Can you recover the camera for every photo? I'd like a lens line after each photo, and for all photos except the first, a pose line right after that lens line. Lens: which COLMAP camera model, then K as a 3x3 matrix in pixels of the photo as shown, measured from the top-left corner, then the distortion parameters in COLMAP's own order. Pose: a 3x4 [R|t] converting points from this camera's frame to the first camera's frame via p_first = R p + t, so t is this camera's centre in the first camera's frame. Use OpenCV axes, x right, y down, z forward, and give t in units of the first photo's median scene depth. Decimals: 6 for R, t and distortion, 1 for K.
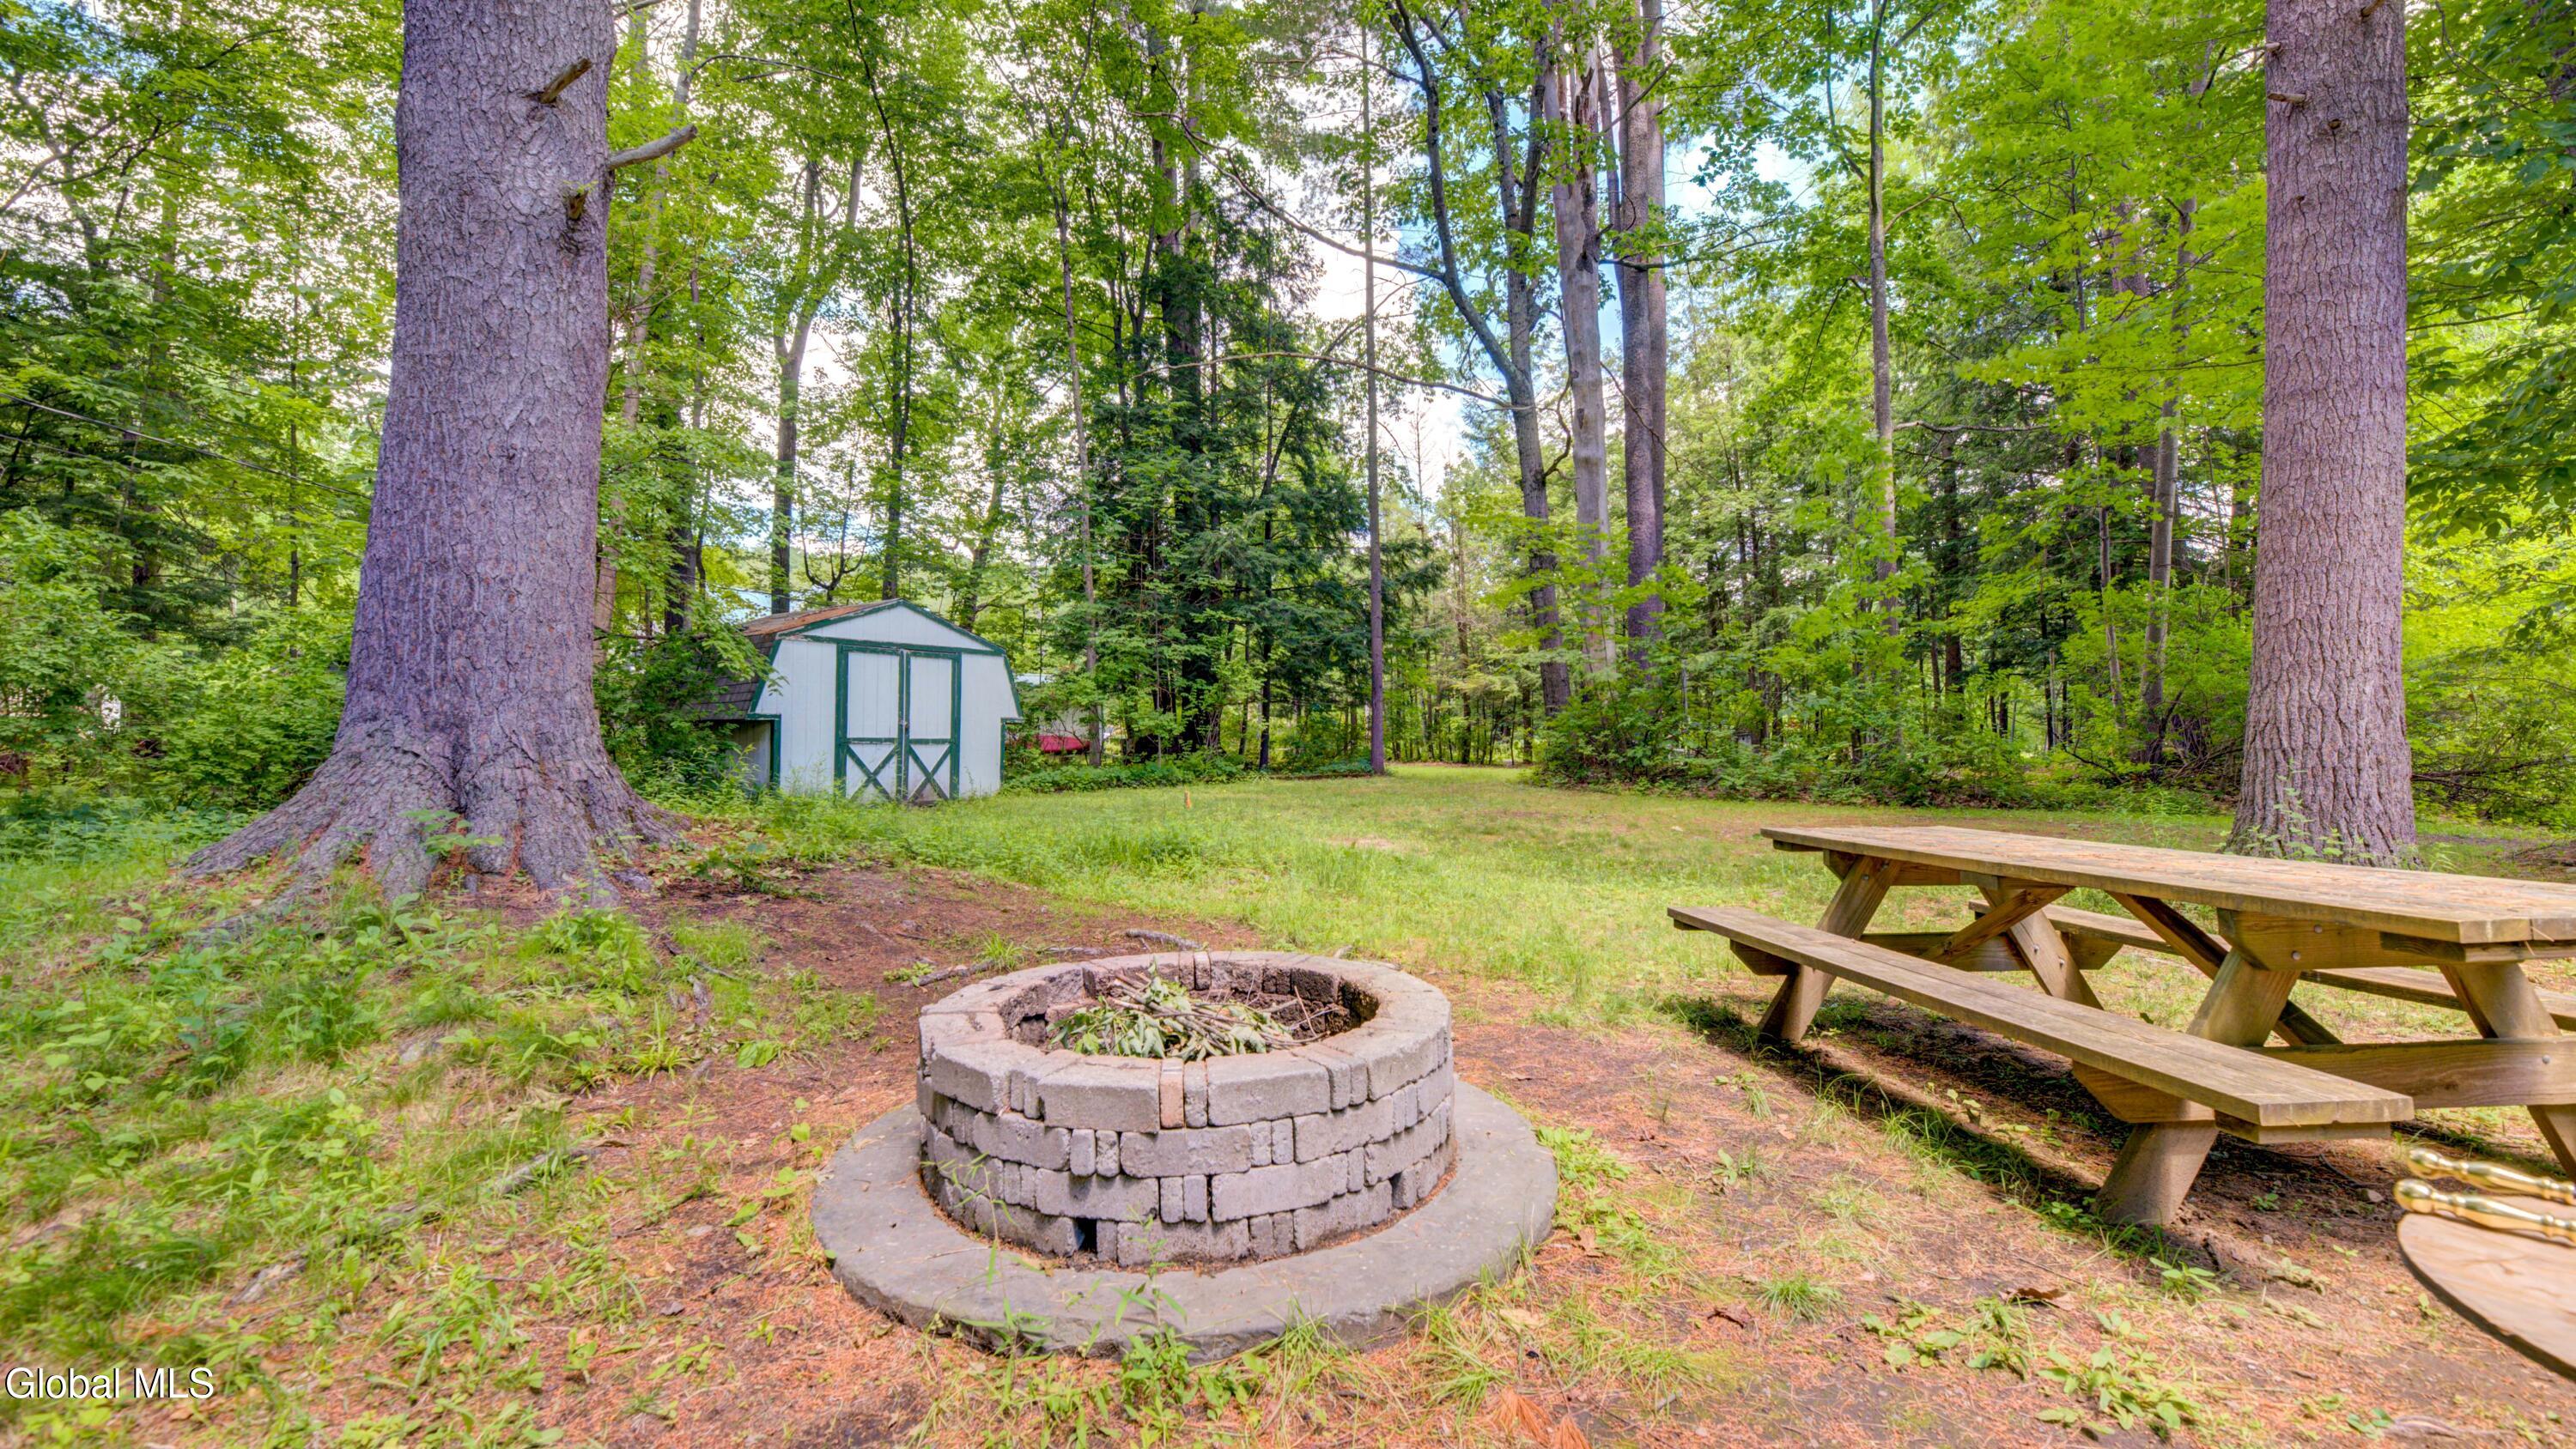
lens RADIAL K [[1034.0, 0, 1283.9], [0, 1034.0, 711.8], [0, 0, 1]] dist [-0.000342, -0.000020]
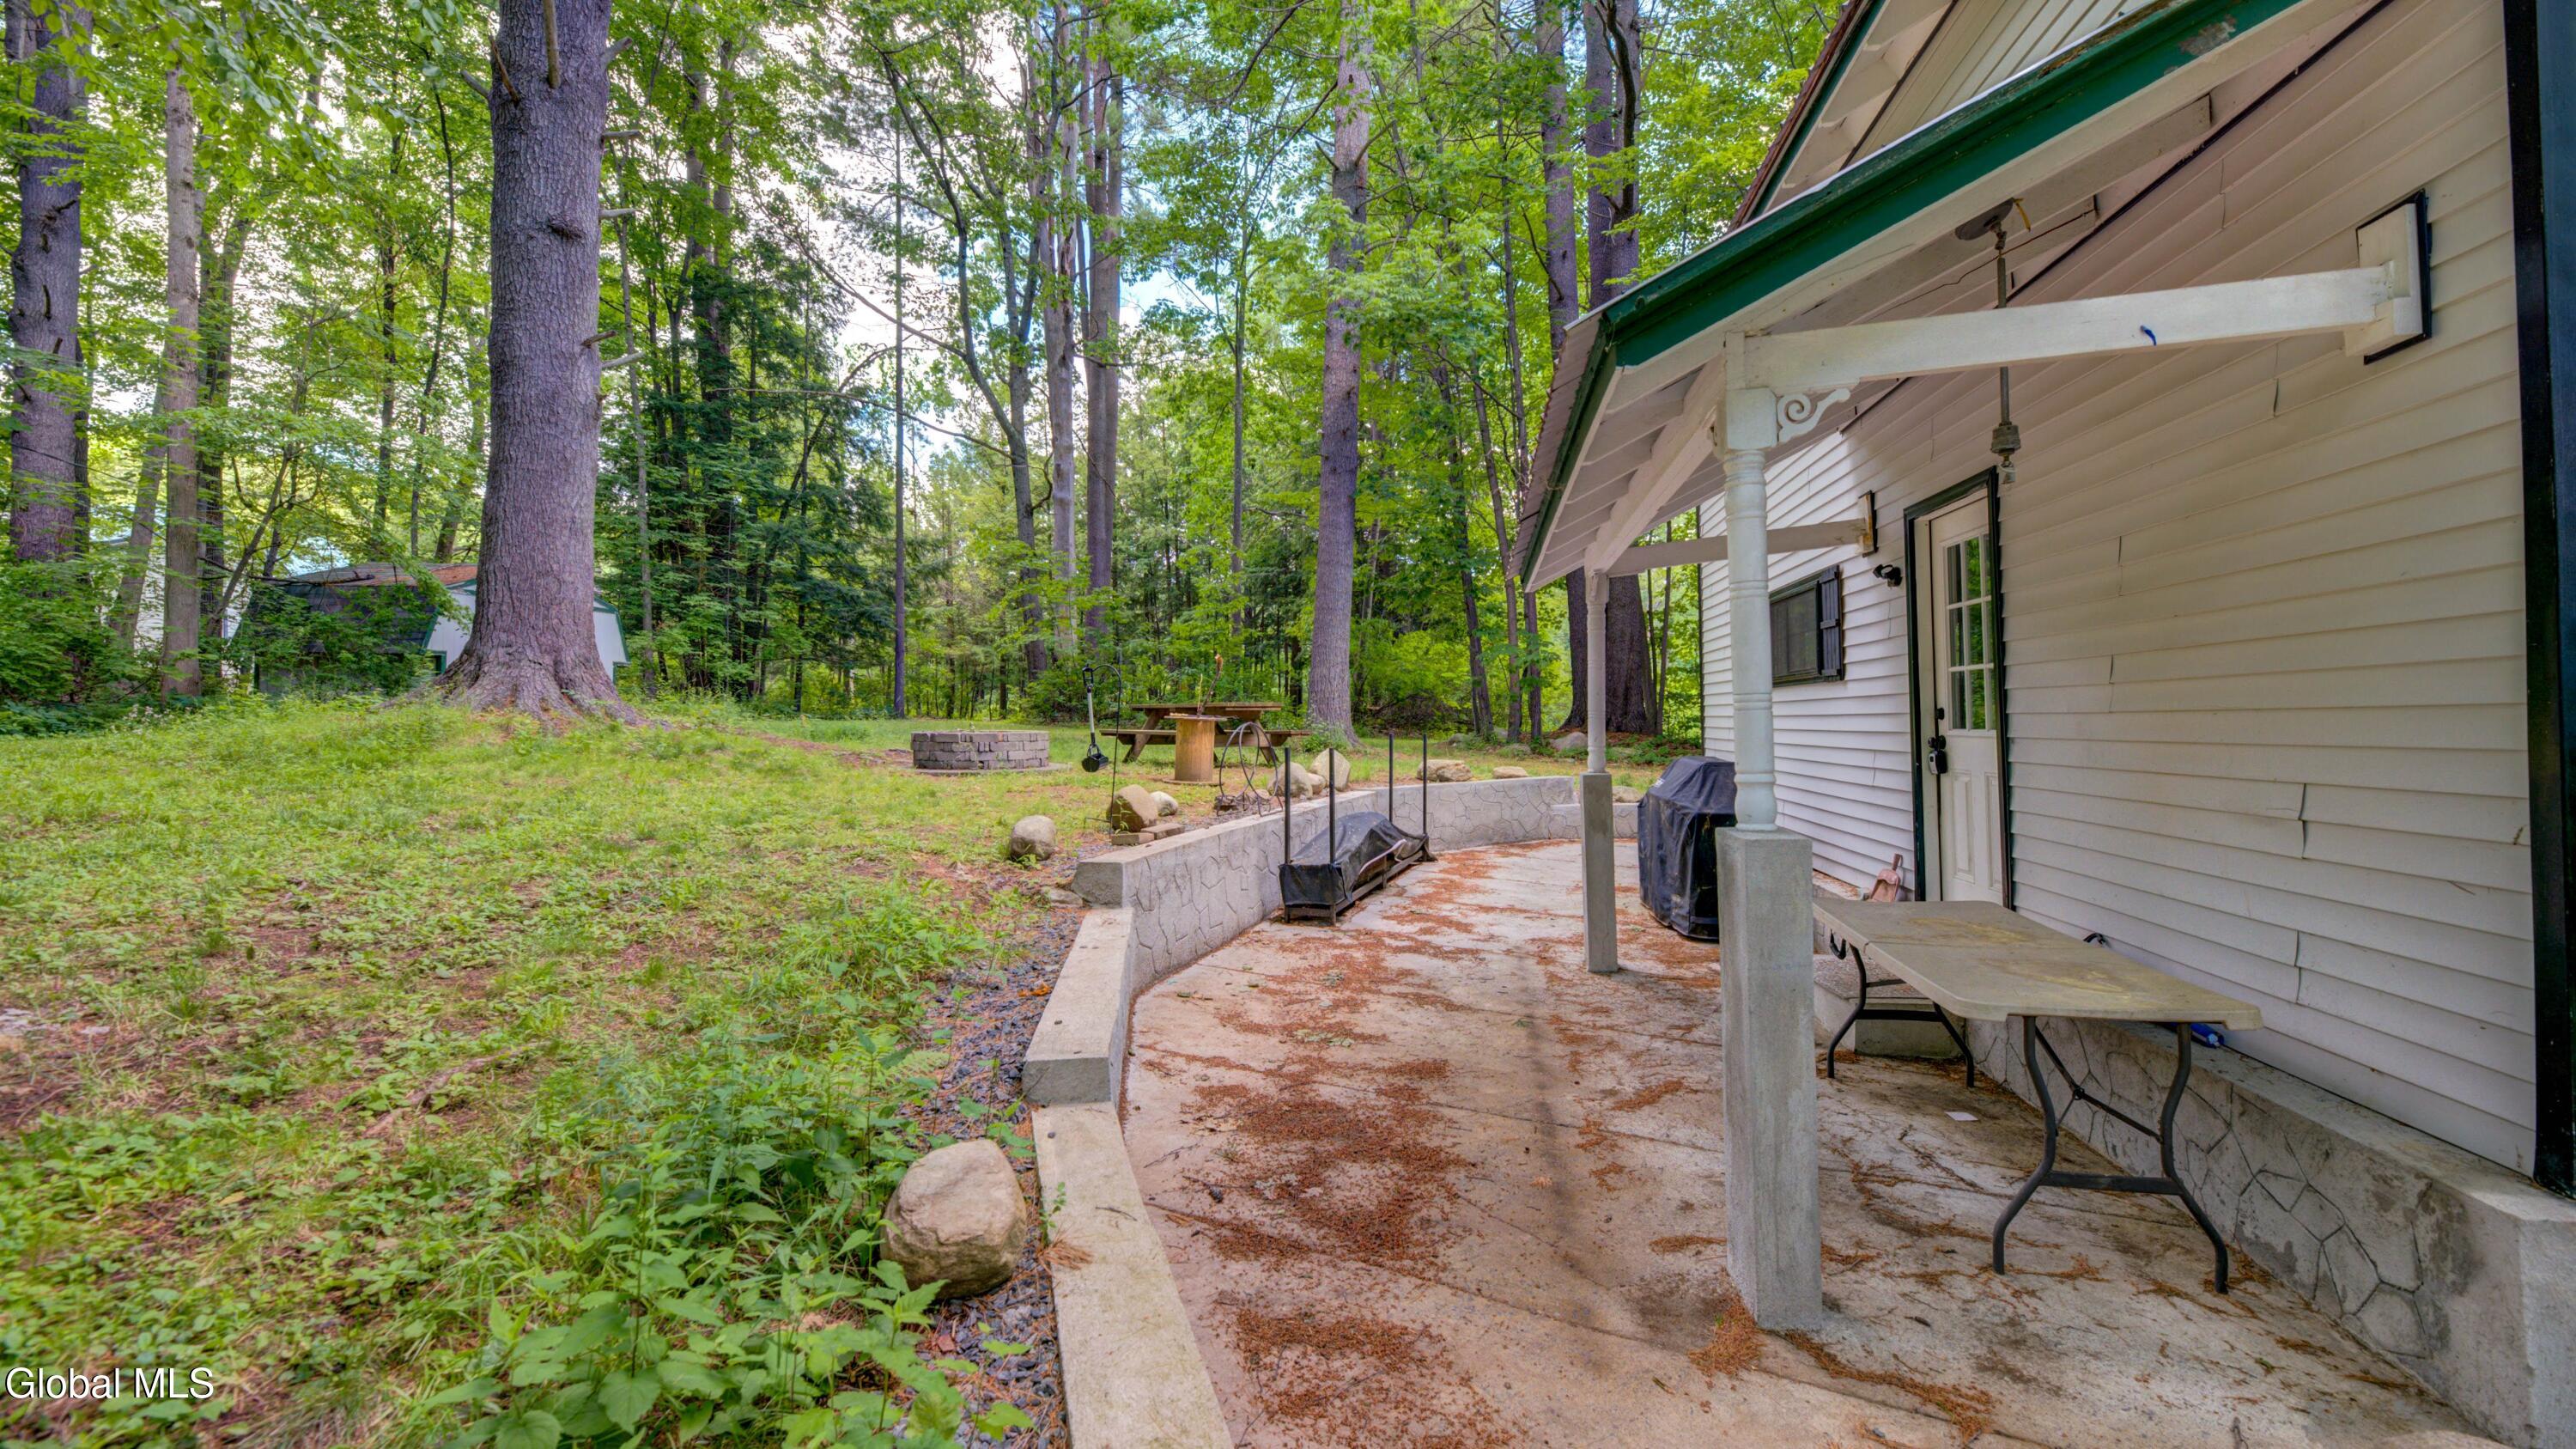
lens RADIAL K [[1034.3, 0, 1283.9], [0, 1034.3, 711.8], [0, 0, 1]] dist [-0.000342, -0.000020]
pose [[0.870333, 0.018620, 0.492111, -0.115827], [-0.032511, 0.999277, 0.019690, 0.010422], [-0.491389, -0.033136, 0.870310, -0.340704]]
